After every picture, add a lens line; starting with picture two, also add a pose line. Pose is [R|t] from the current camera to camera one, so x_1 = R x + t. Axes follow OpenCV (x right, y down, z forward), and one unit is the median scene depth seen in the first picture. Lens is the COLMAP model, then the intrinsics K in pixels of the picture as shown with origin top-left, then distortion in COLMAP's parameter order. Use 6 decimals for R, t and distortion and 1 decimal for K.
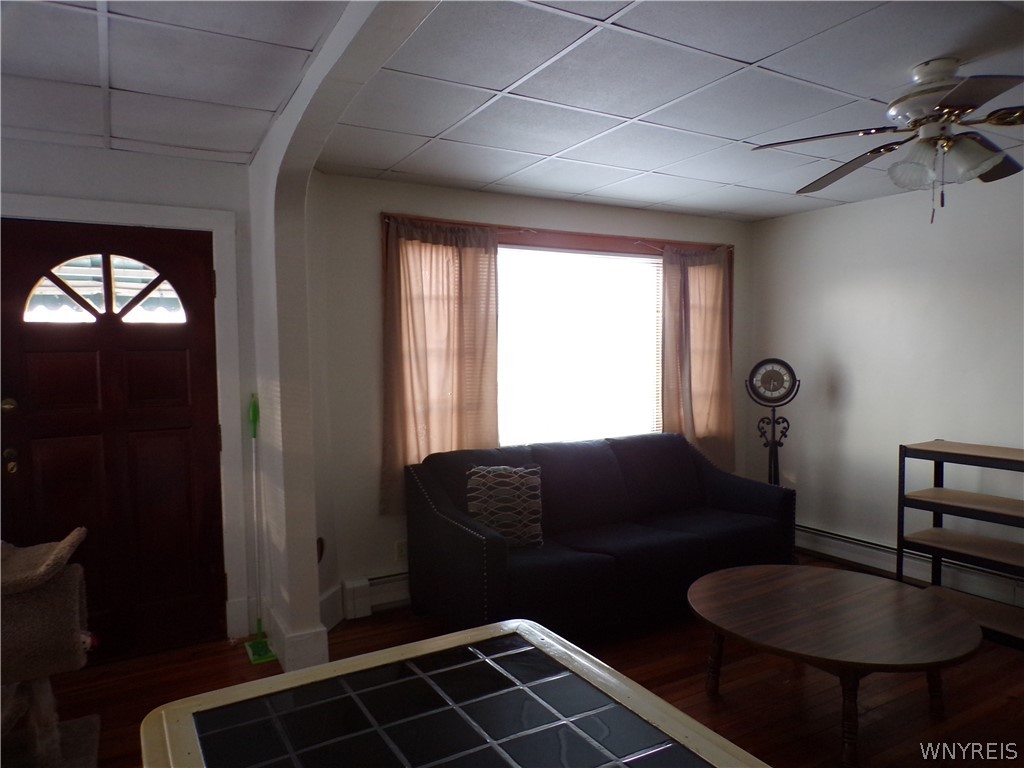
lens RADIAL K [[702.7, 0, 512.0], [0, 702.7, 384.0], [0, 0, 1]] dist [-0.003314, -0.000701]
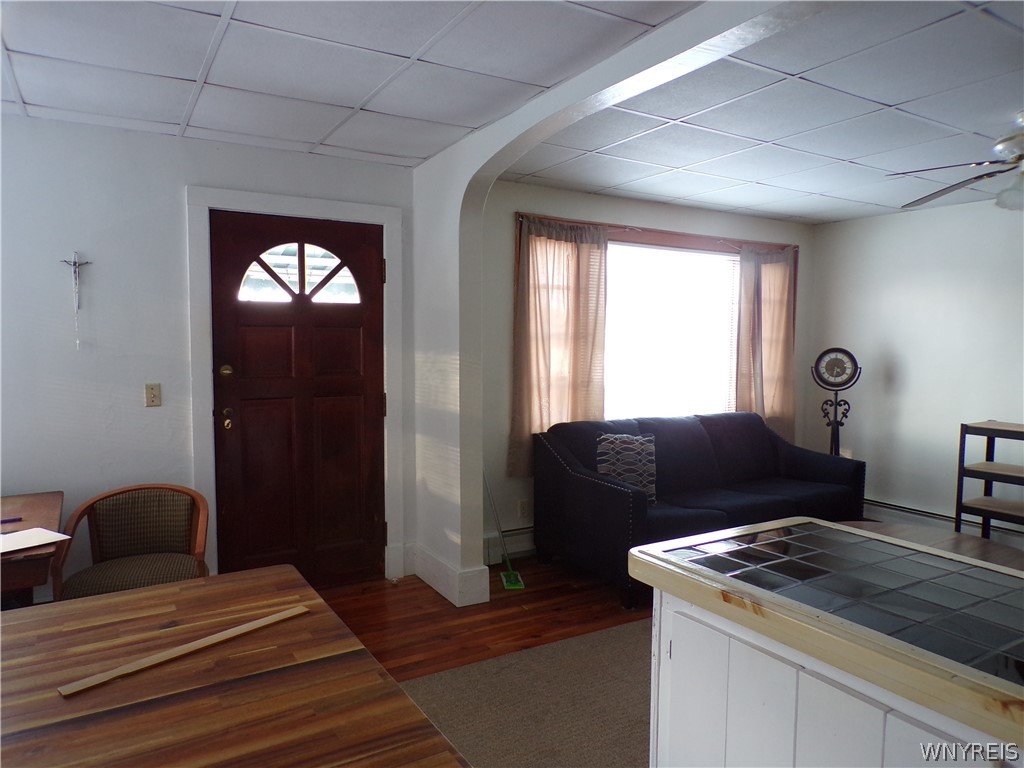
lens RADIAL K [[704.5, 0, 512.0], [0, 704.5, 384.0], [0, 0, 1]] dist [-0.001124, 0.005722]
pose [[0.999551, 0.020825, 0.021539, -0.202954], [-0.021186, 0.999636, 0.016681, 0.016187], [-0.021184, -0.017130, 0.999629, -0.140412]]
